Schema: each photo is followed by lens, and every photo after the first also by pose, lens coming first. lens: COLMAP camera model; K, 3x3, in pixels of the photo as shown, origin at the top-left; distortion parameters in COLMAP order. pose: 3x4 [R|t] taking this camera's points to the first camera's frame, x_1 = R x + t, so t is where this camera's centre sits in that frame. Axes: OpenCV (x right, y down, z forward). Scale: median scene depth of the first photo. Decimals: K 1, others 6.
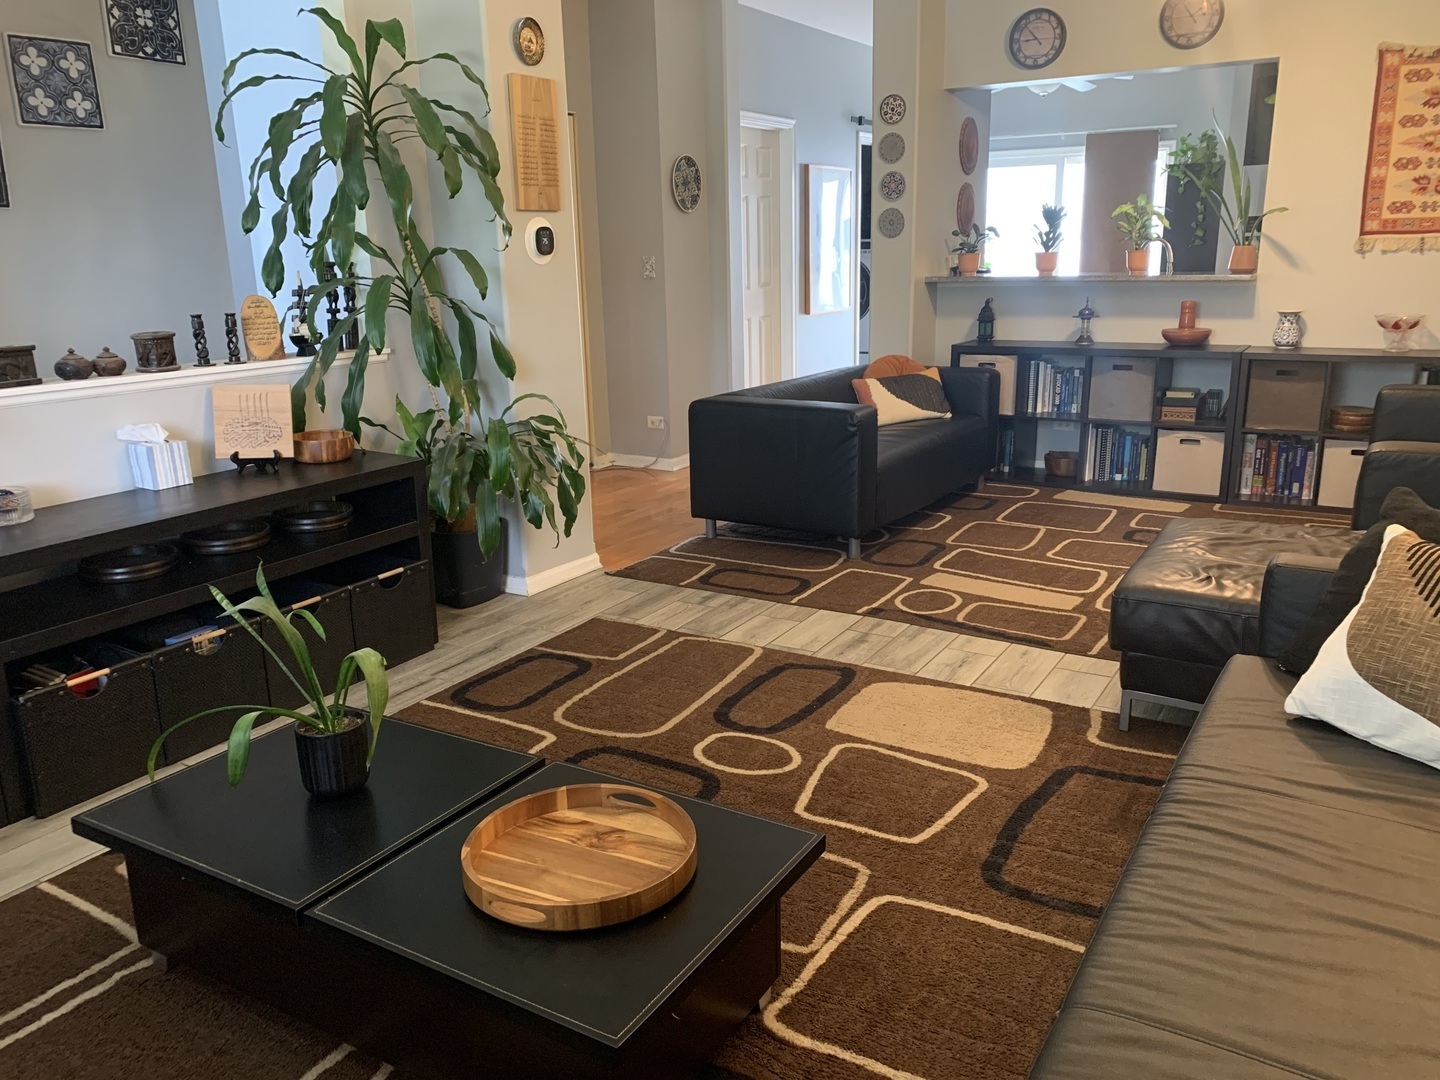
lens RADIAL K [[1097.2, 0, 732.1], [0, 1097.2, 554.1], [0, 0, 1]] dist [0.048359, -0.057882]
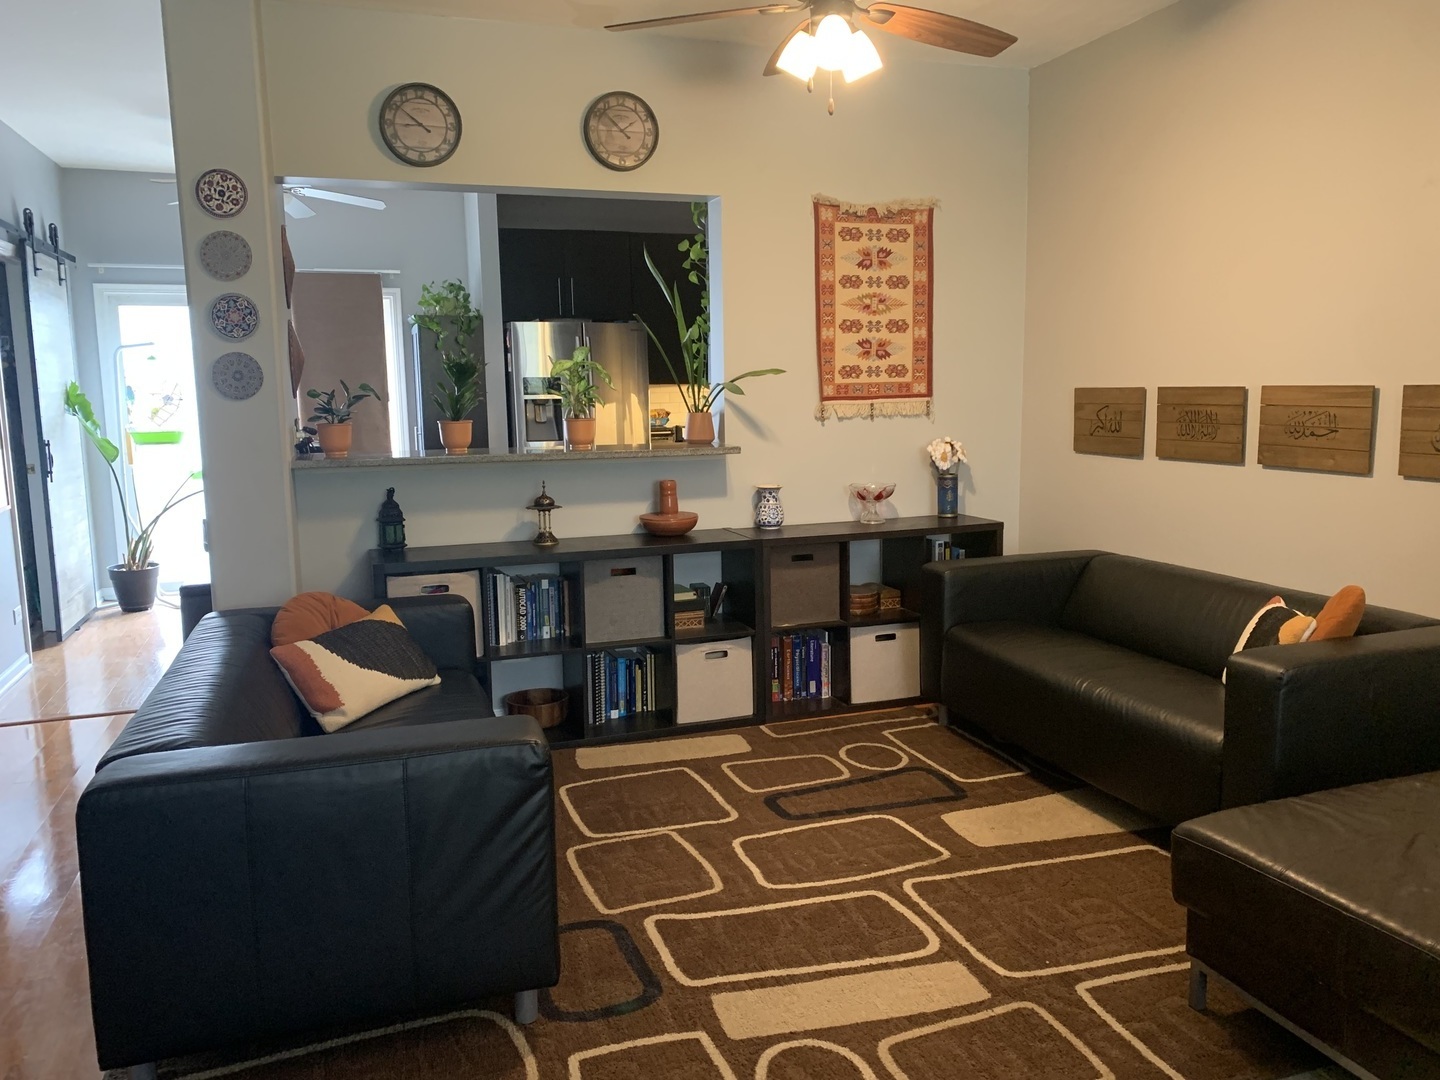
lens RADIAL K [[1097.2, 0, 733.3], [0, 1097.2, 542.4], [0, 0, 1]] dist [0.048359, -0.057882]
pose [[0.640301, -0.099850, 0.761607, -0.177963], [0.208579, 0.976862, -0.047287, -0.154220], [-0.739263, 0.189133, 0.646312, 0.519429]]
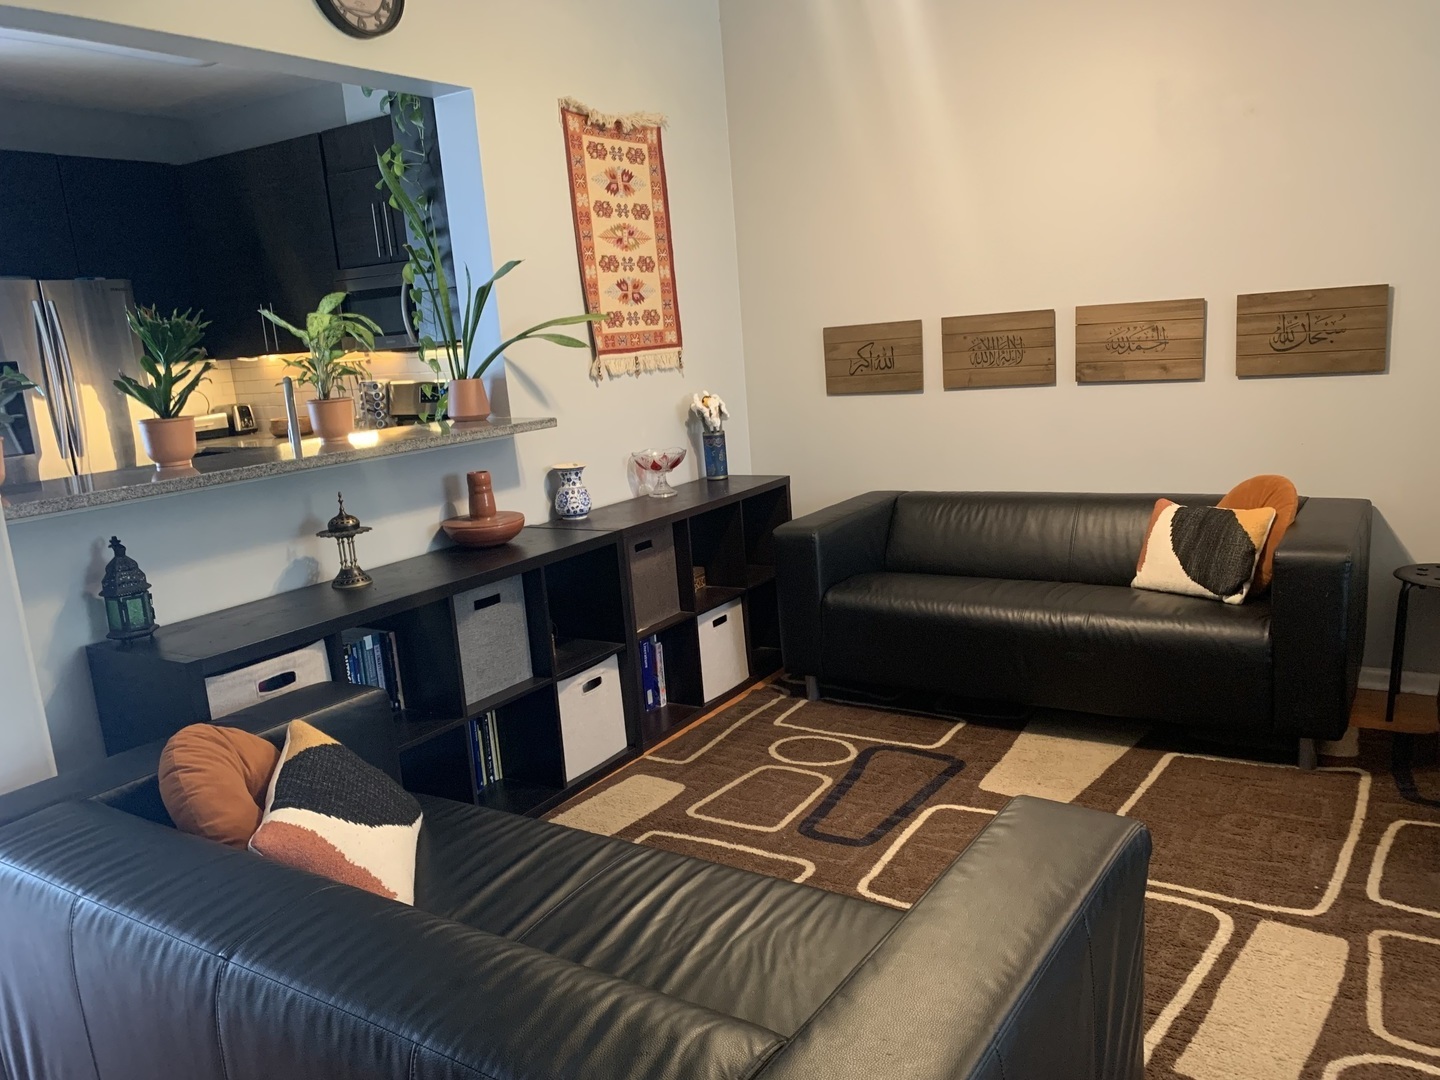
lens RADIAL K [[1097.2, 0, 730.7], [0, 1097.2, 559.4], [0, 0, 1]] dist [0.048359, -0.057882]
pose [[0.037287, -0.191580, 0.980768, -0.183807], [0.337923, 0.926050, 0.168045, -0.266136], [-0.940435, 0.325158, 0.099269, 0.926278]]
